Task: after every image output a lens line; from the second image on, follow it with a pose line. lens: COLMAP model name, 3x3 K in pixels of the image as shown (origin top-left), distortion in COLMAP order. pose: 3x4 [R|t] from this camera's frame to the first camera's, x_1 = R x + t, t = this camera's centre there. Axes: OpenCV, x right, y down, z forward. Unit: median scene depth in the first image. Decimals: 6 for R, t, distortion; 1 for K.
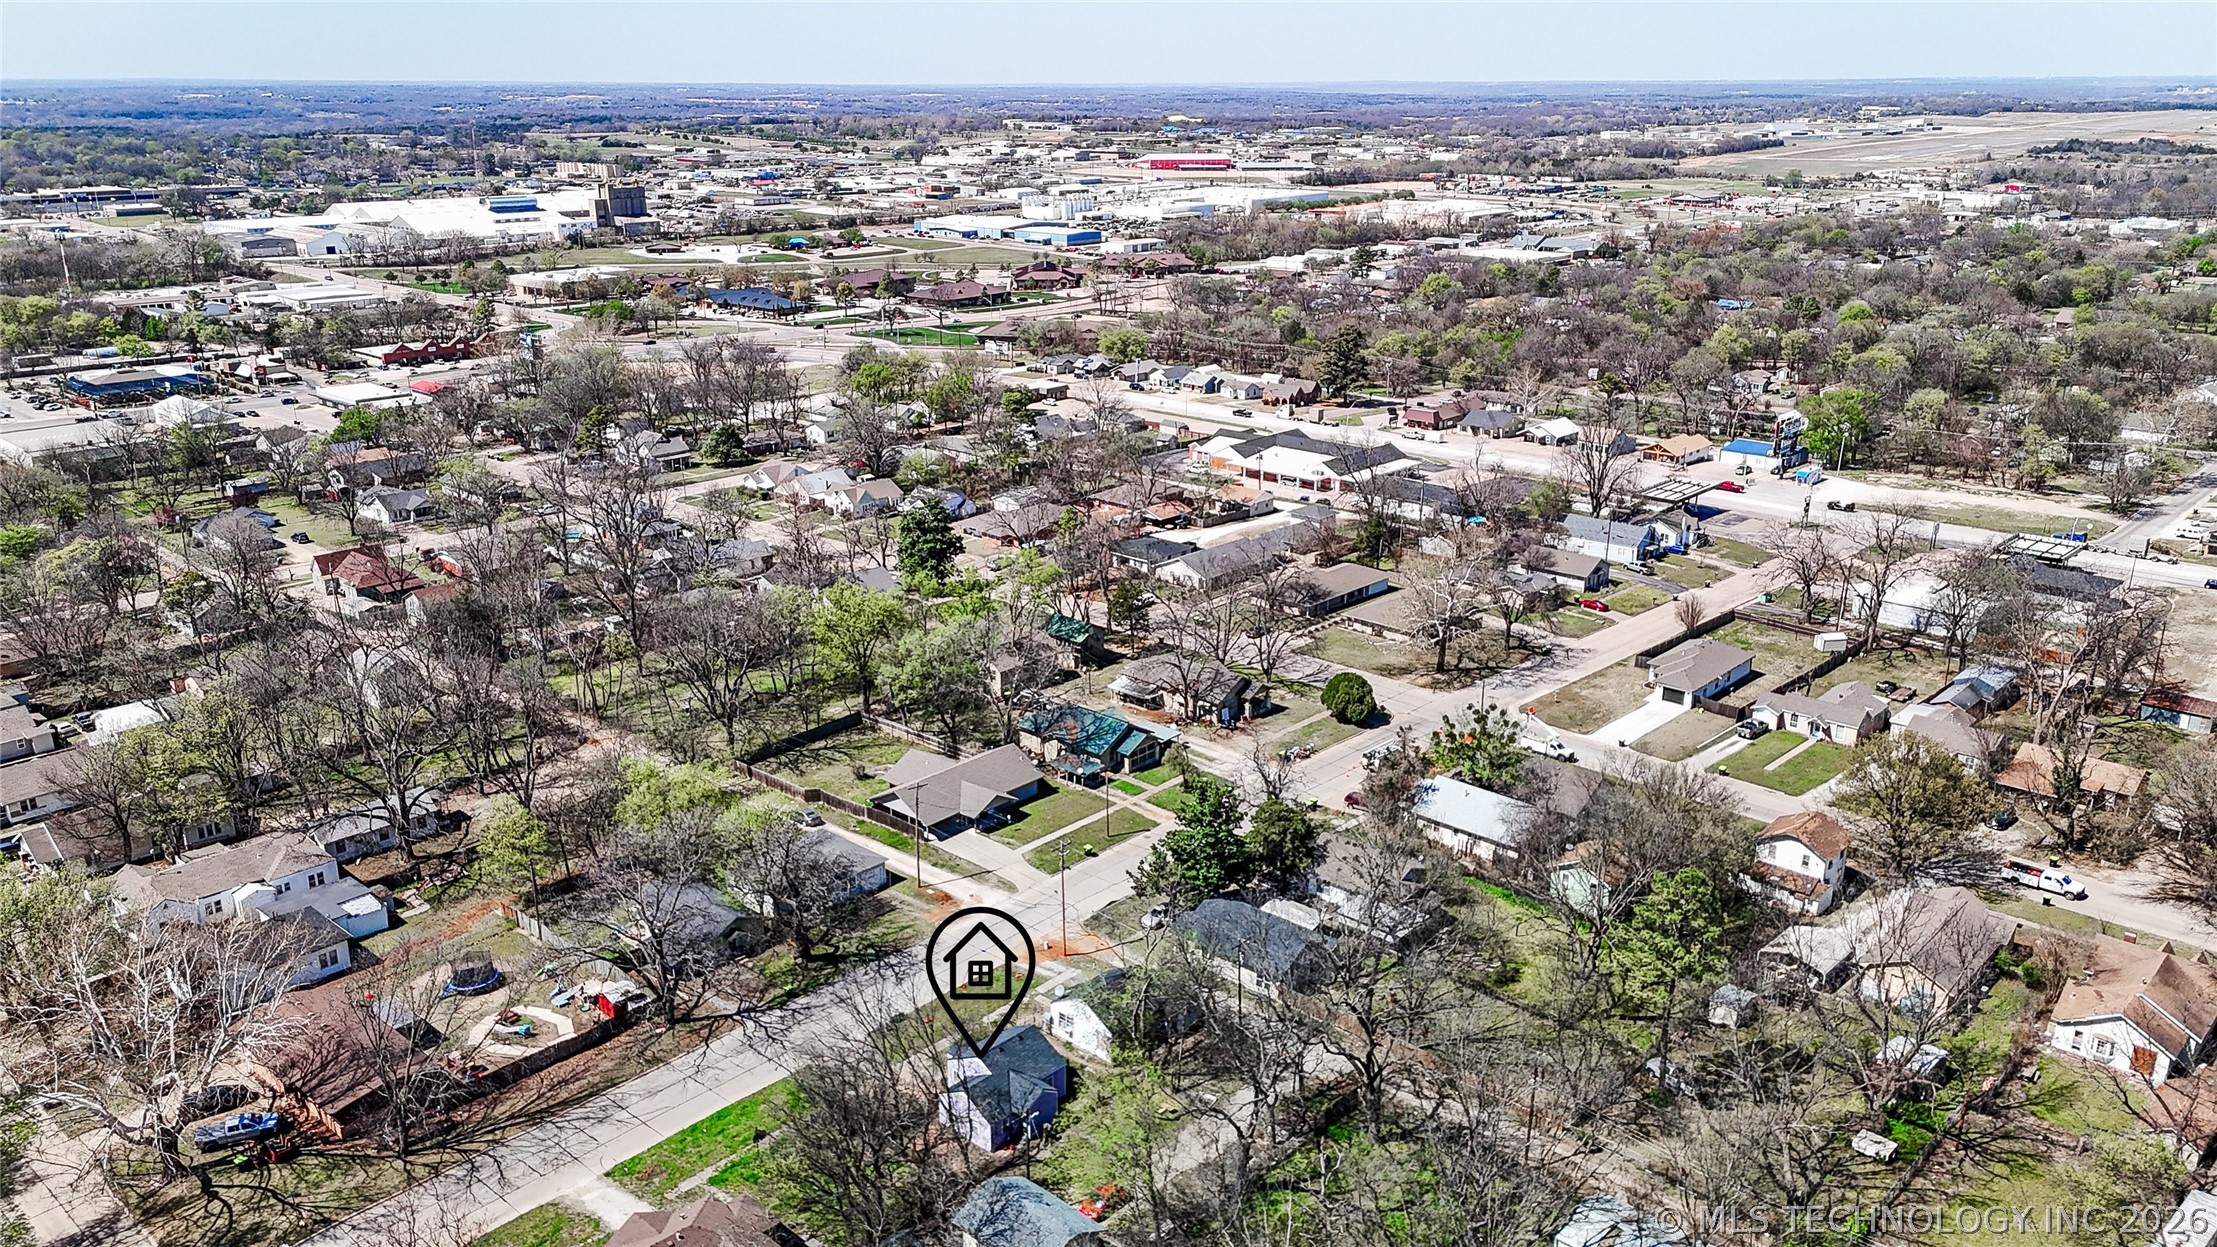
lens RADIAL K [[1620.3, 0, 1108.5], [0, 1620.3, 623.5], [0, 0, 1]] dist [0.080704, -0.094611]
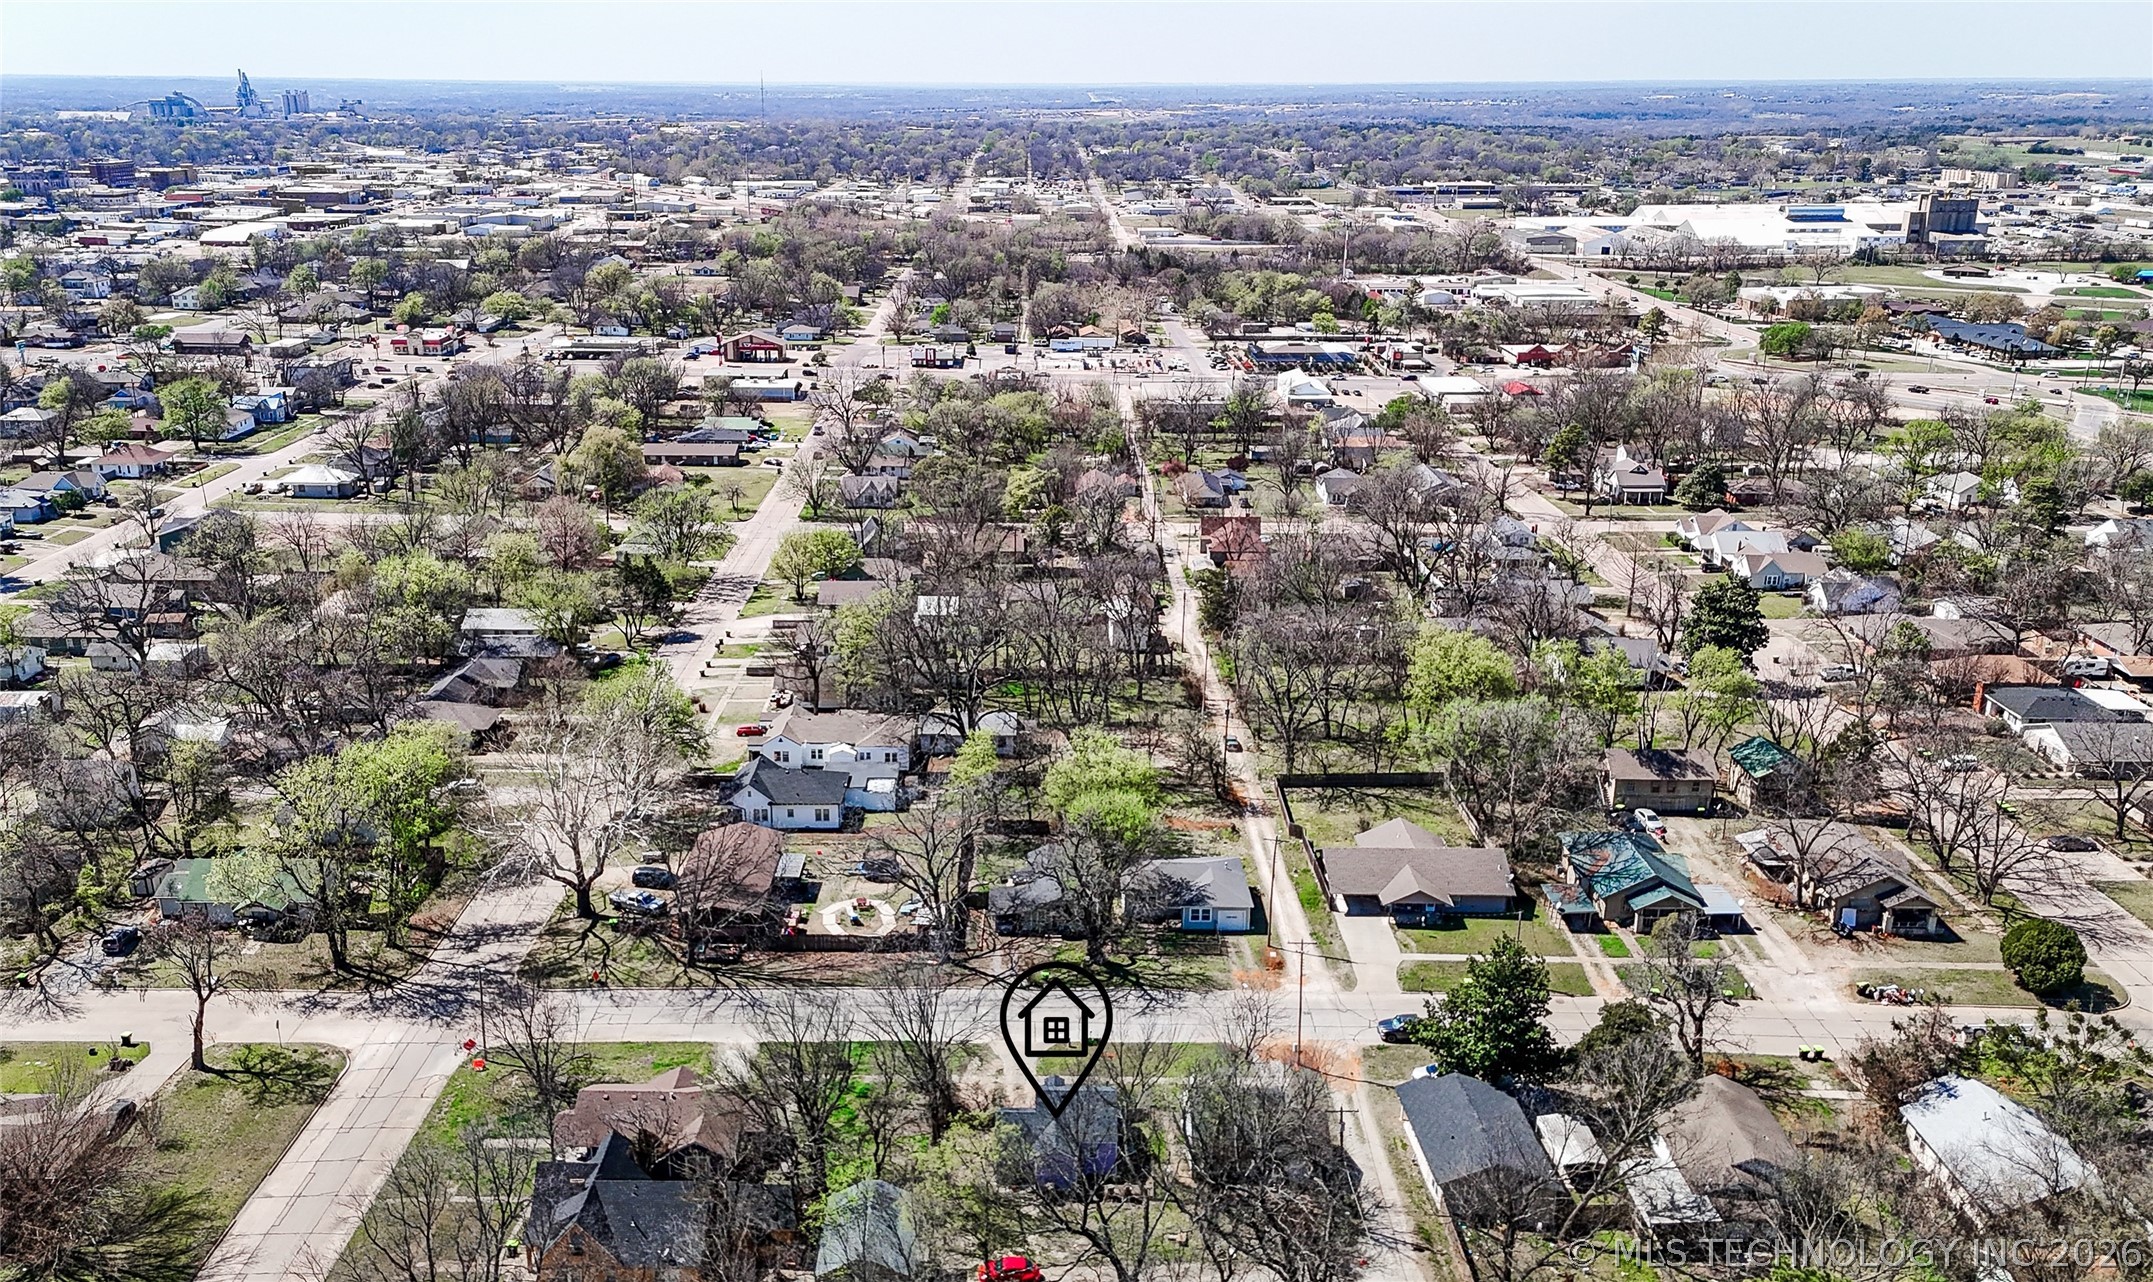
lens RADIAL K [[1686.4, 0, 1010.7], [0, 1686.4, 637.4], [0, 0, 1]] dist [0.077163, -0.091467]
pose [[0.669552, 0.230154, -0.706208, 0.205684], [-0.233111, 0.967856, 0.094414, -0.031817], [0.705237, 0.101409, 0.701681, 0.094871]]
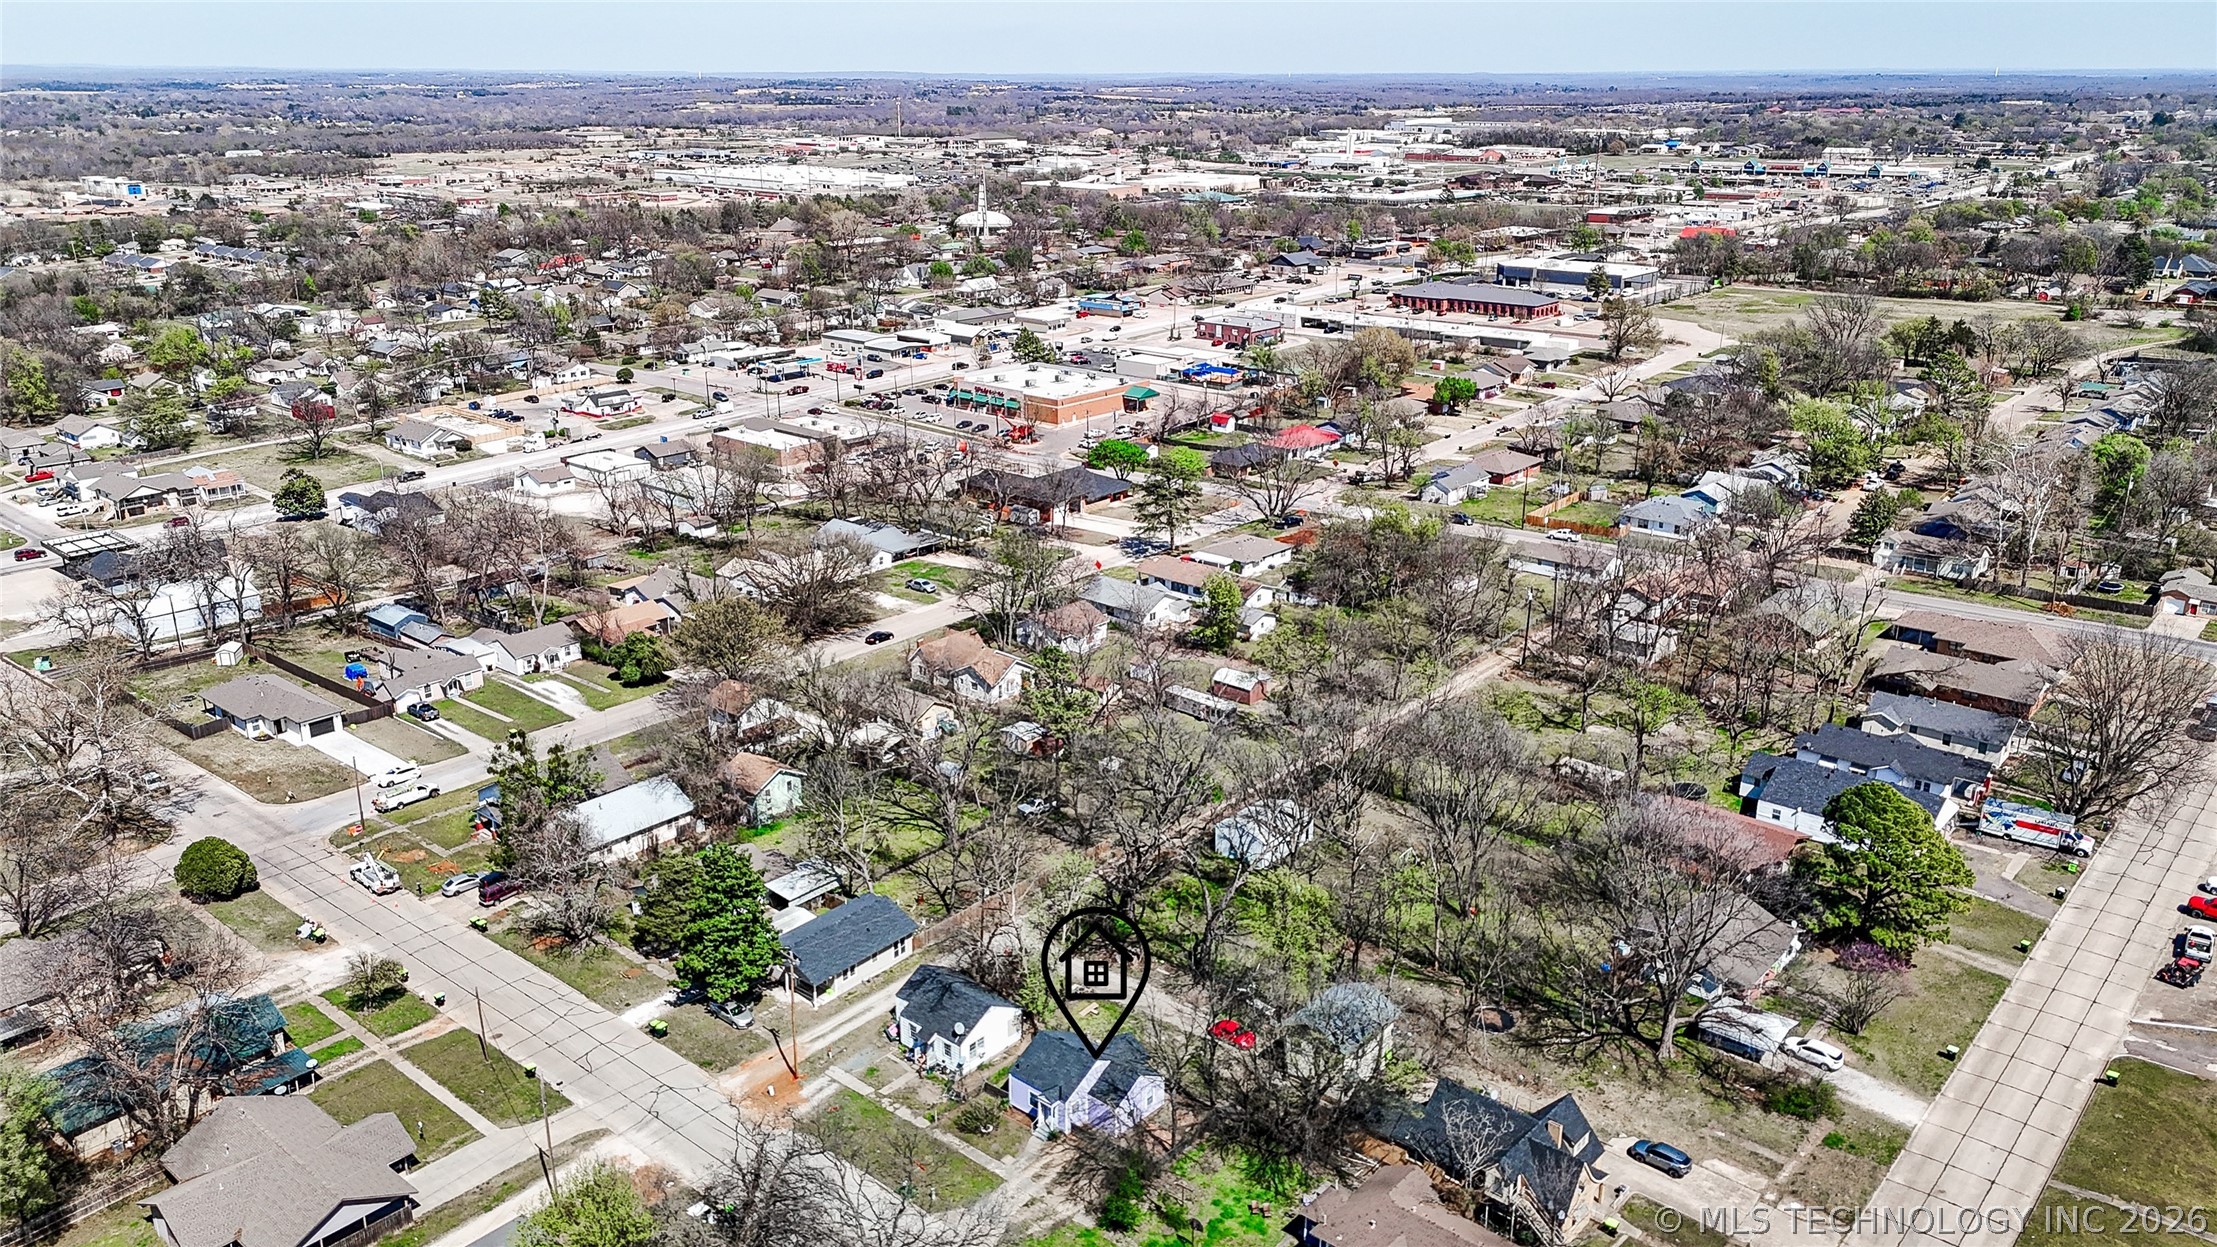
lens RADIAL K [[1620.3, 0, 1108.5], [0, 1620.3, 623.5], [0, 0, 1]] dist [0.080704, -0.094611]
pose [[-0.039033, -0.316183, 0.947895, -0.340551], [0.310963, 0.897670, 0.312235, -0.101797], [-0.949620, 0.306948, 0.063282, 0.313407]]
